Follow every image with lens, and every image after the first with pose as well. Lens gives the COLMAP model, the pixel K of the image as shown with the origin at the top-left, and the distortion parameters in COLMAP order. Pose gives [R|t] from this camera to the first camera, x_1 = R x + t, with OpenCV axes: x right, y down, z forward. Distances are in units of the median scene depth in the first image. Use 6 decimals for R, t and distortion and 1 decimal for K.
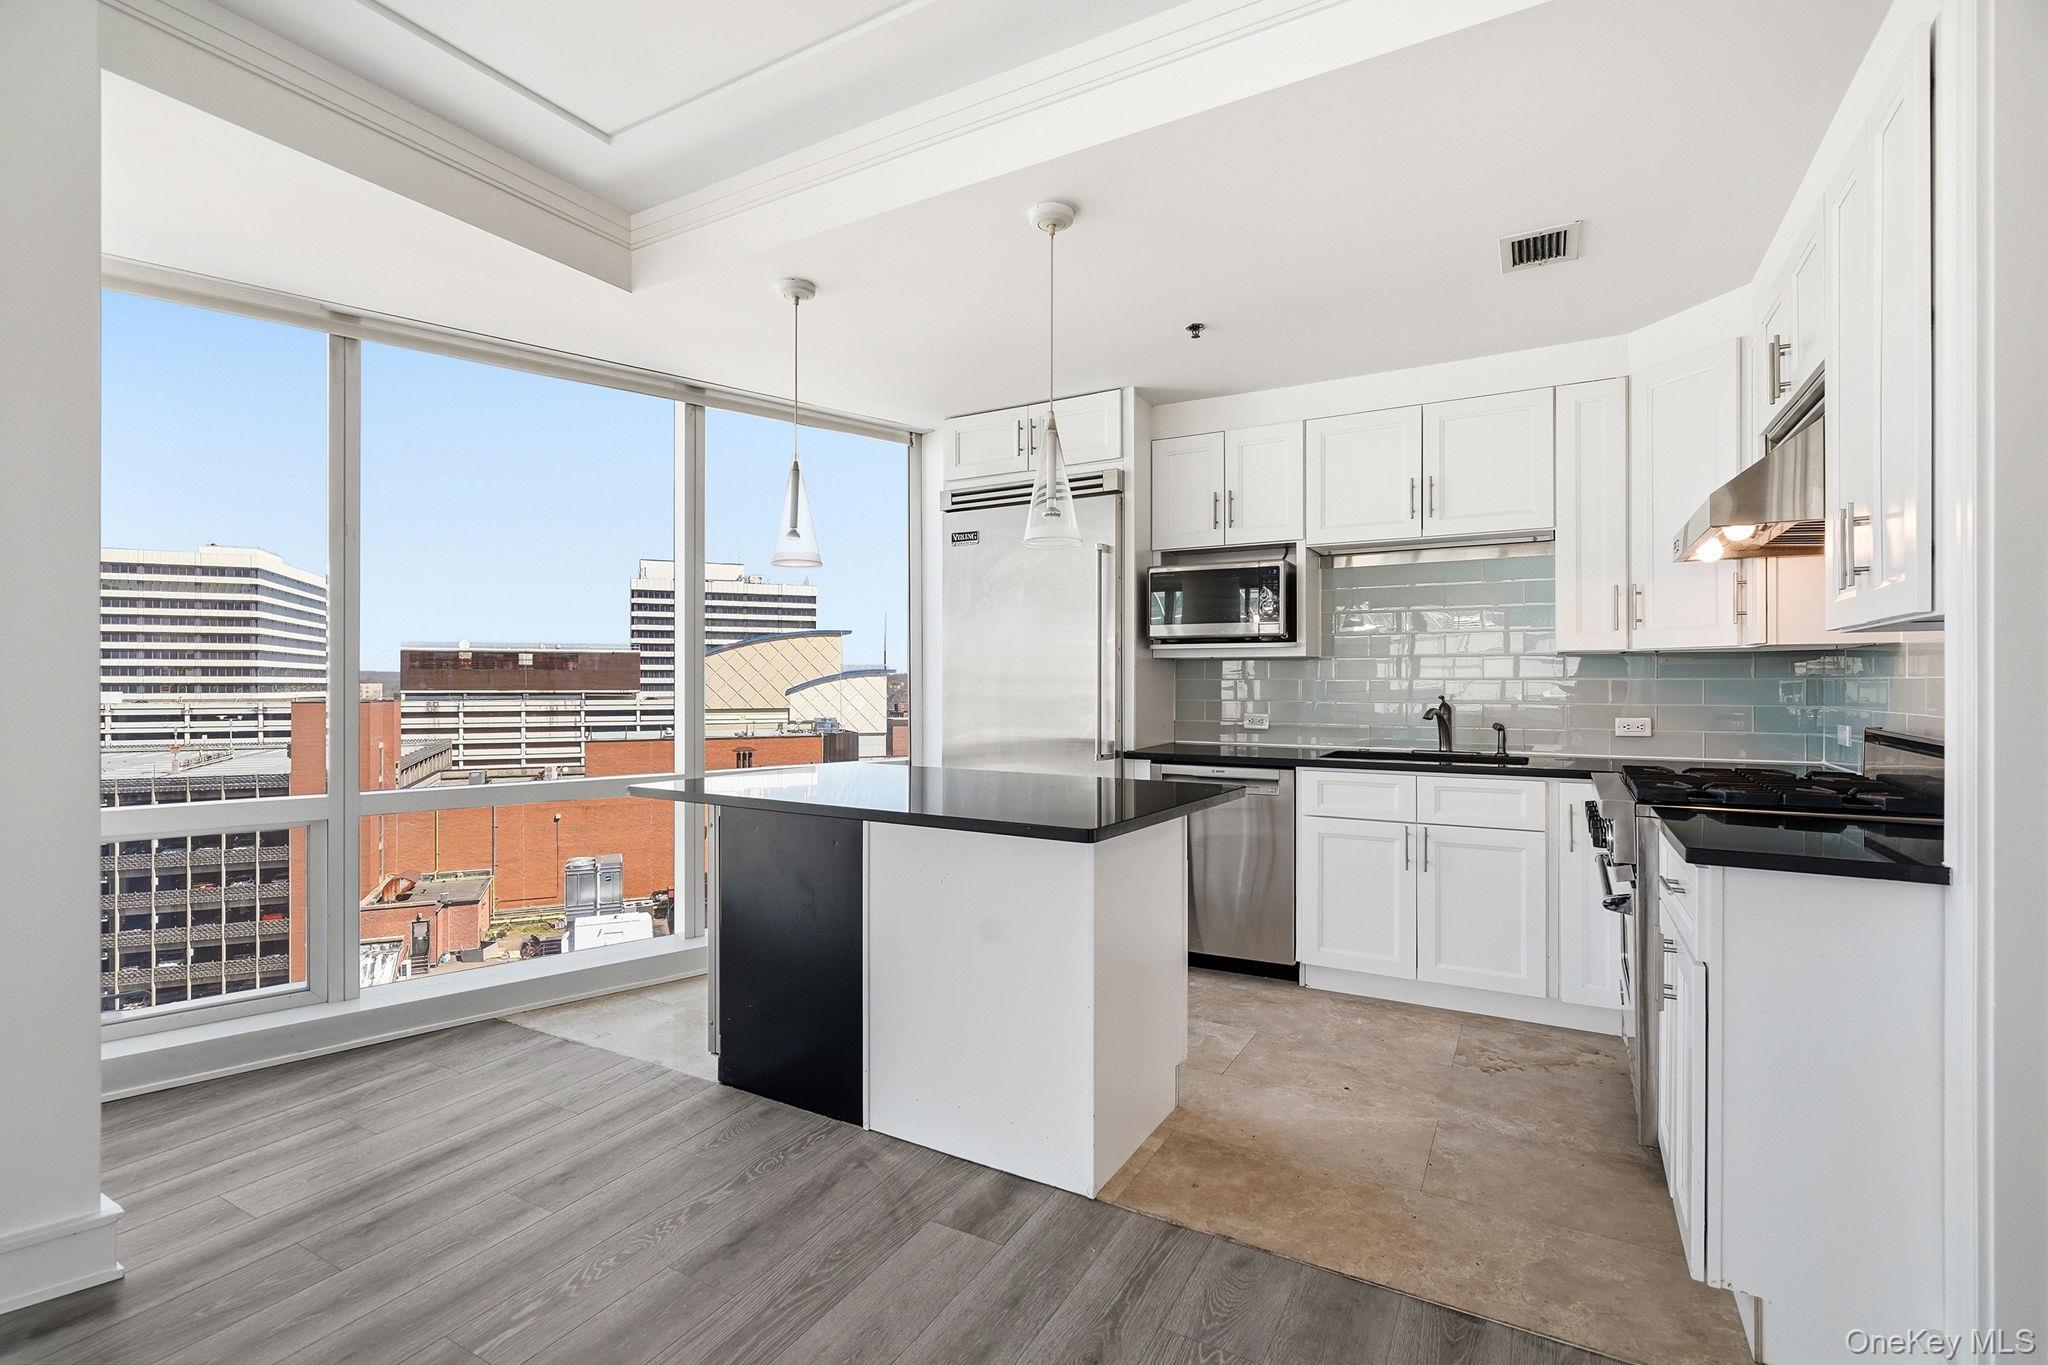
lens RADIAL K [[943.1, 0, 1020.2], [0, 943.1, 682.7], [0, 0, 1]] dist [-0.002657, 0.001641]
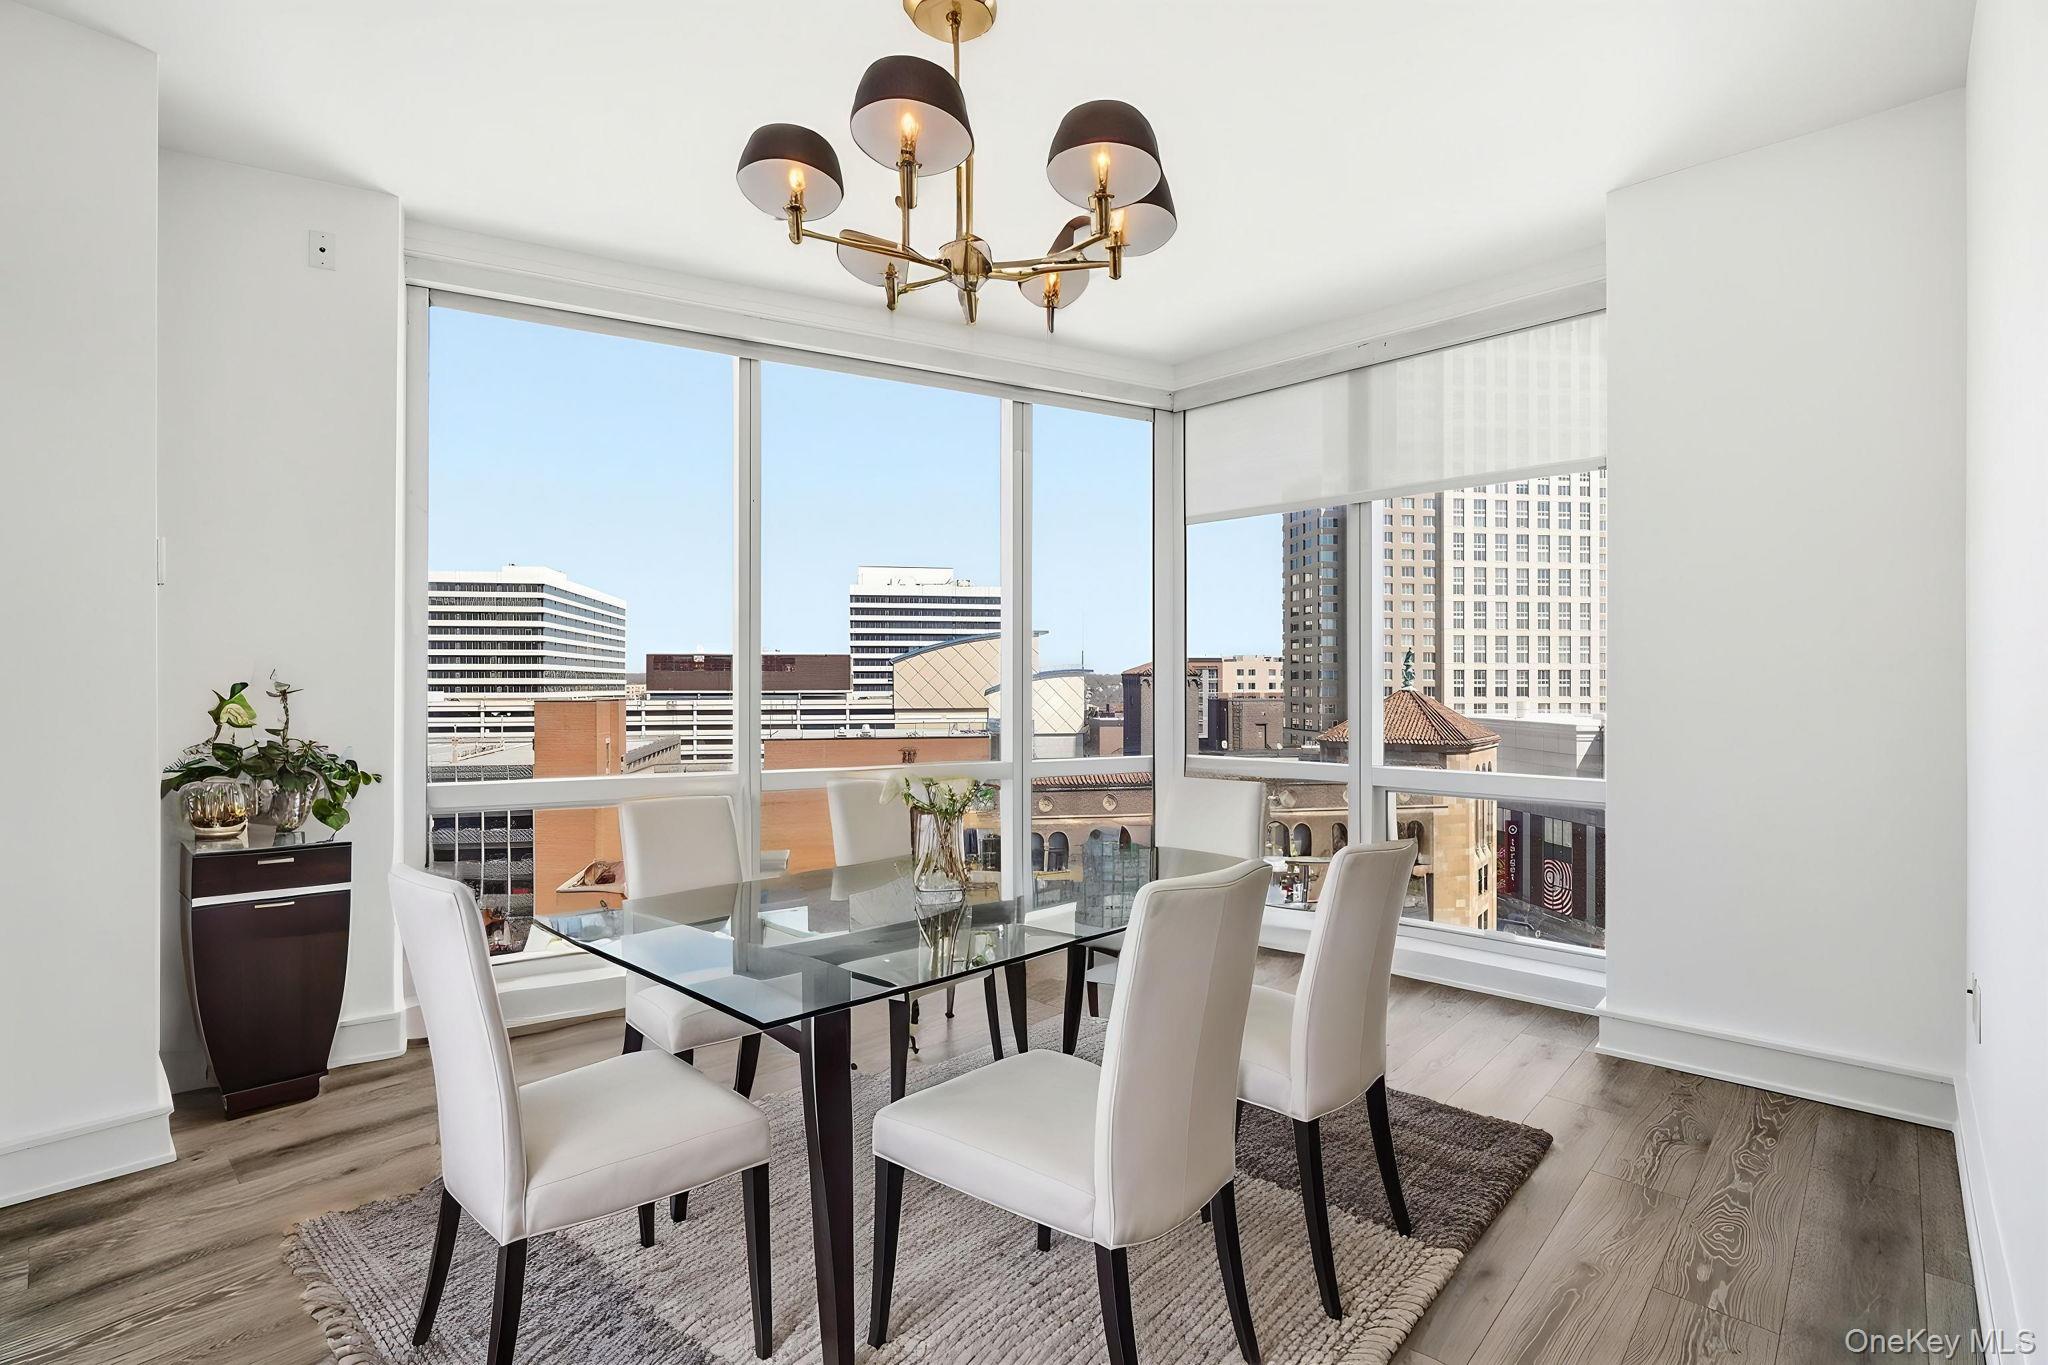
lens RADIAL K [[943.1, 0, 1022.5], [0, 943.1, 667.4], [0, 0, 1]] dist [-0.002657, 0.001641]
pose [[0.971534, -0.005266, -0.236840, 0.909804], [0.001411, 0.999864, -0.016444, -0.000123], [0.236894, 0.015642, 0.971409, 0.579714]]
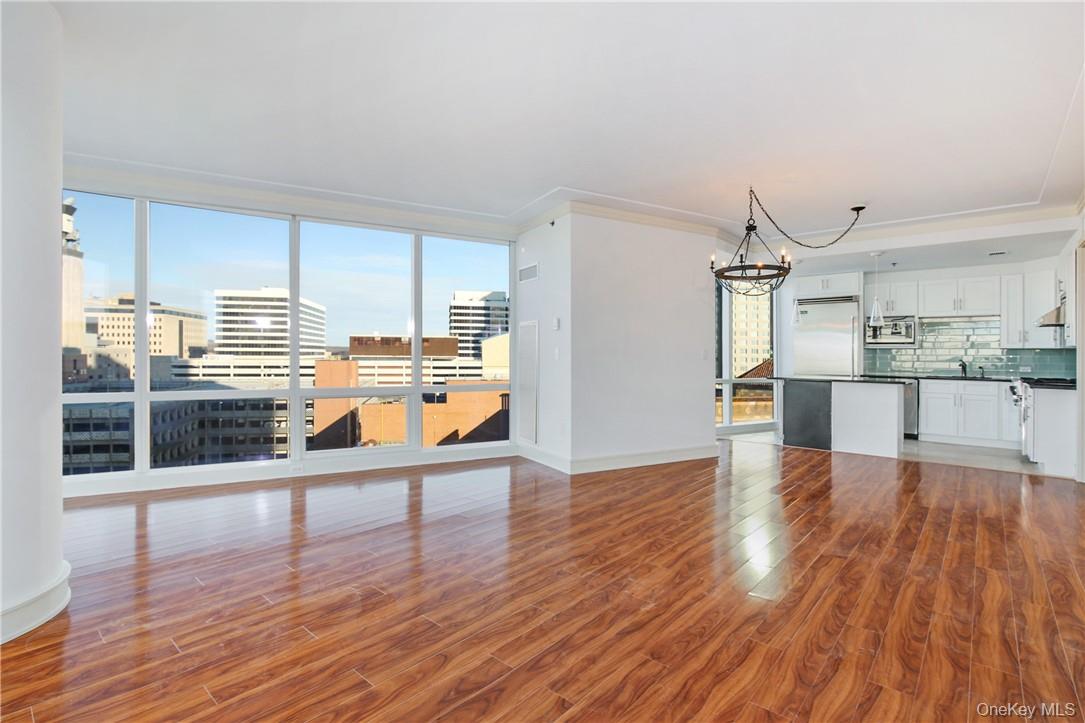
lens RADIAL K [[518.4, 0, 539.3], [0, 518.4, 349.5], [0, 0, 1]] dist [-0.020659, 0.005338]
pose [[0.978322, 0.008089, -0.206930, -0.656821], [-0.009993, 0.999917, -0.008160, 0.005975], [0.206846, 0.010051, 0.978322, -1.114708]]
